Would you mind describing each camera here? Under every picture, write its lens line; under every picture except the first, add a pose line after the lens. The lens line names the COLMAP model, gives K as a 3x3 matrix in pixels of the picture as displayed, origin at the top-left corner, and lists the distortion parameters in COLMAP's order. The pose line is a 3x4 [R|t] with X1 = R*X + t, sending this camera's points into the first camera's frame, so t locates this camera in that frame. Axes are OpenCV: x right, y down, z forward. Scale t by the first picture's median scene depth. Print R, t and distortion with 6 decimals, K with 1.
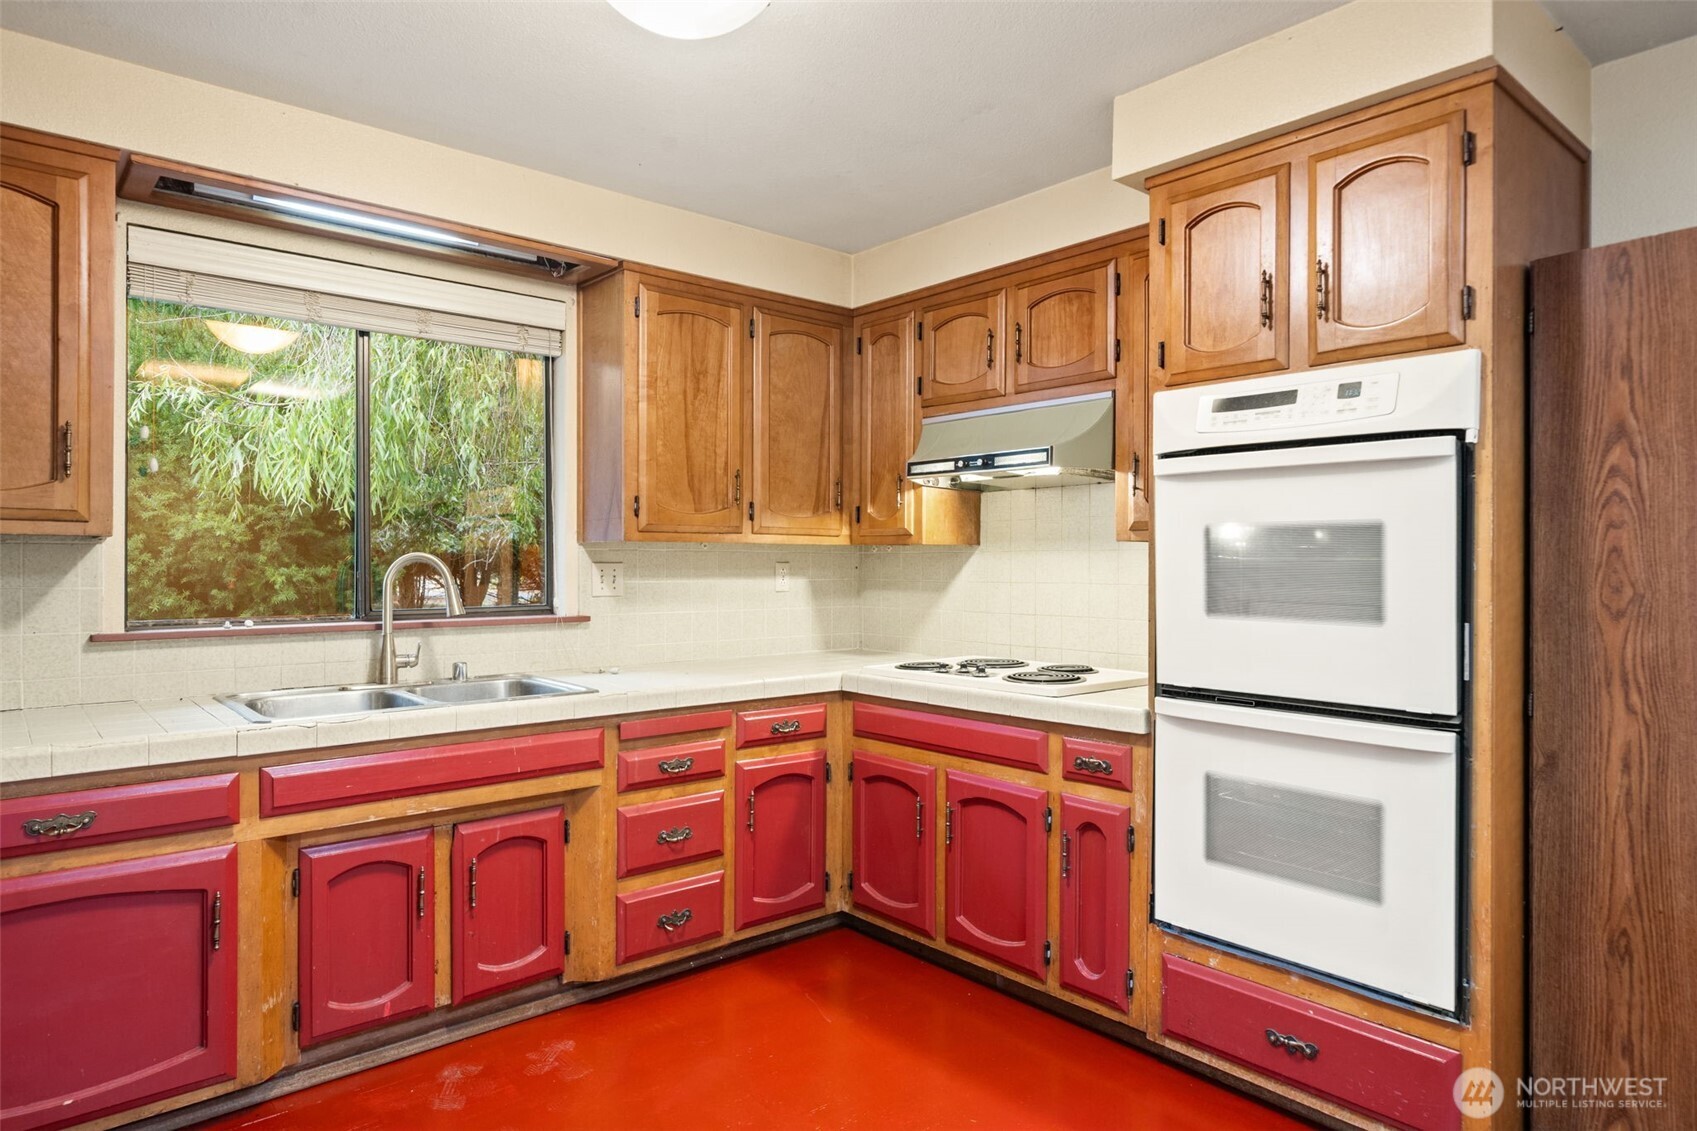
lens RADIAL K [[985.3, 0, 860.0], [0, 985.3, 561.1], [0, 0, 1]] dist [0.003149, 0.001972]
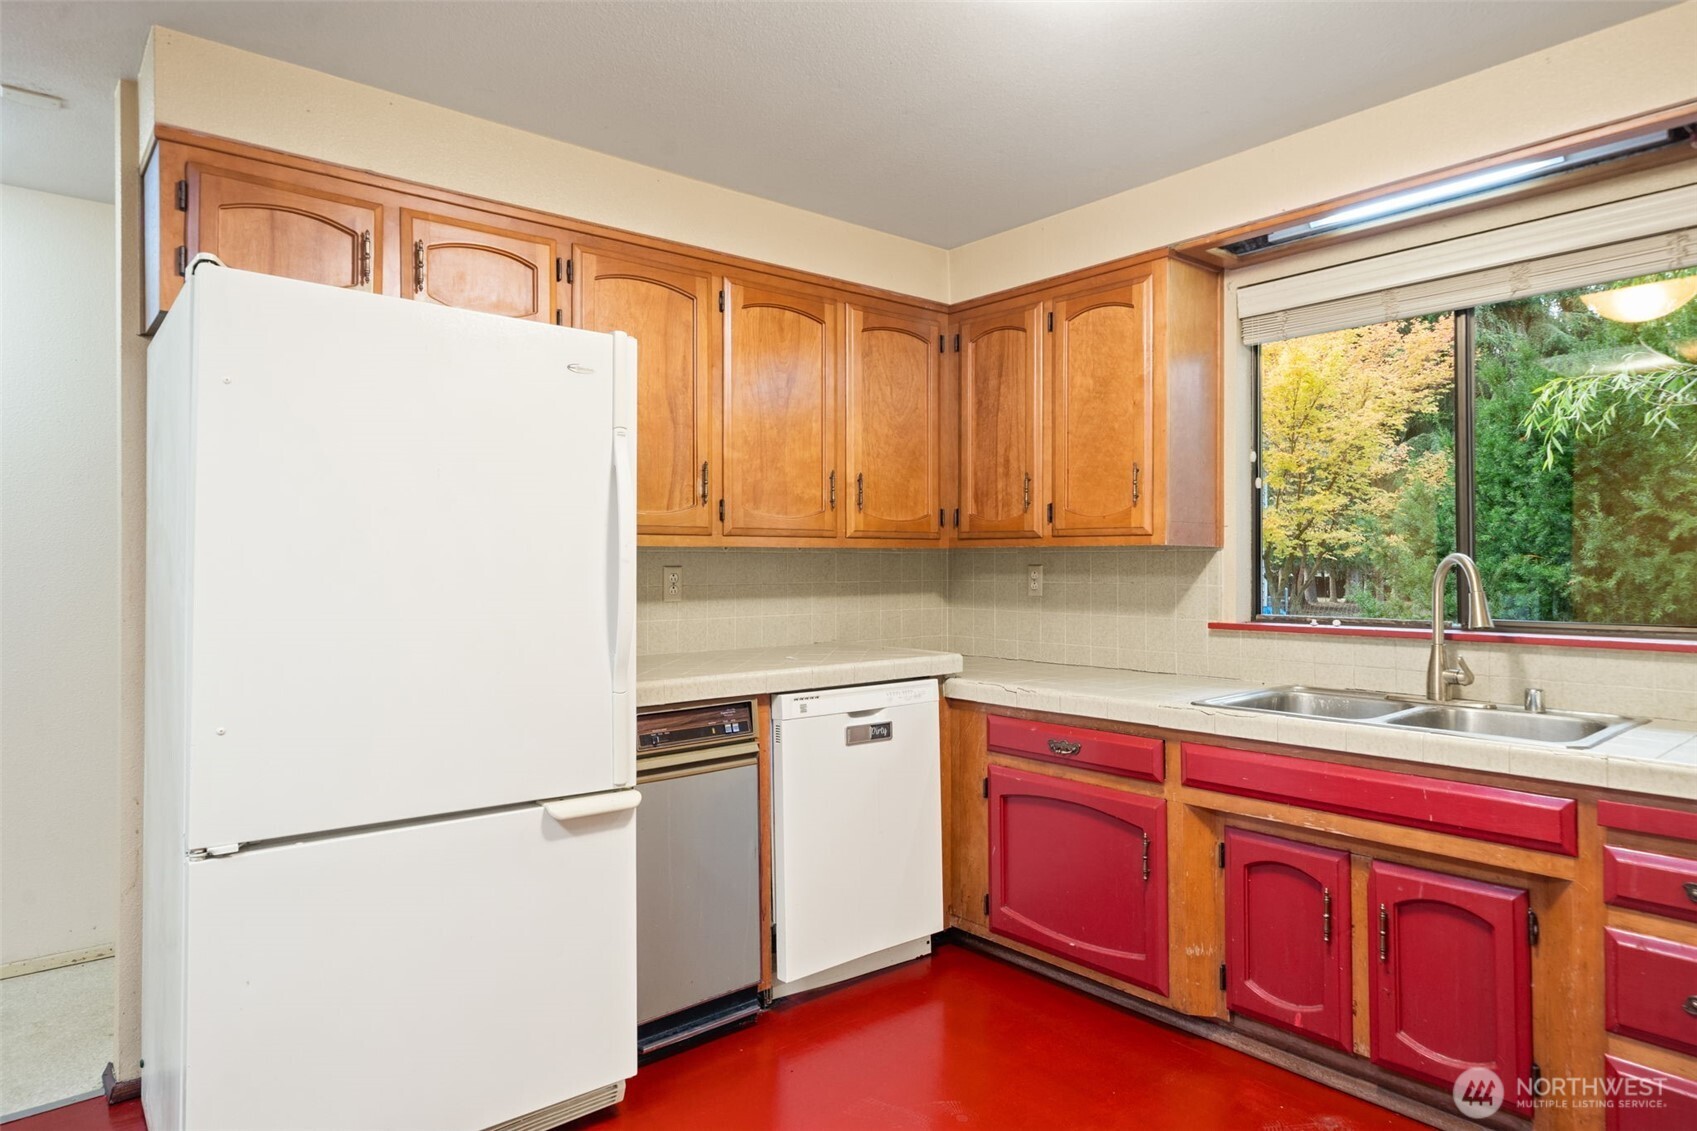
lens RADIAL K [[985.3, 0, 859.9], [0, 985.3, 564.1], [0, 0, 1]] dist [0.003149, 0.001972]
pose [[0.004685, -0.006041, -0.999971, 0.476415], [-0.001104, 0.999981, -0.006047, 0.007150], [0.999988, 0.001133, 0.004679, 0.530761]]
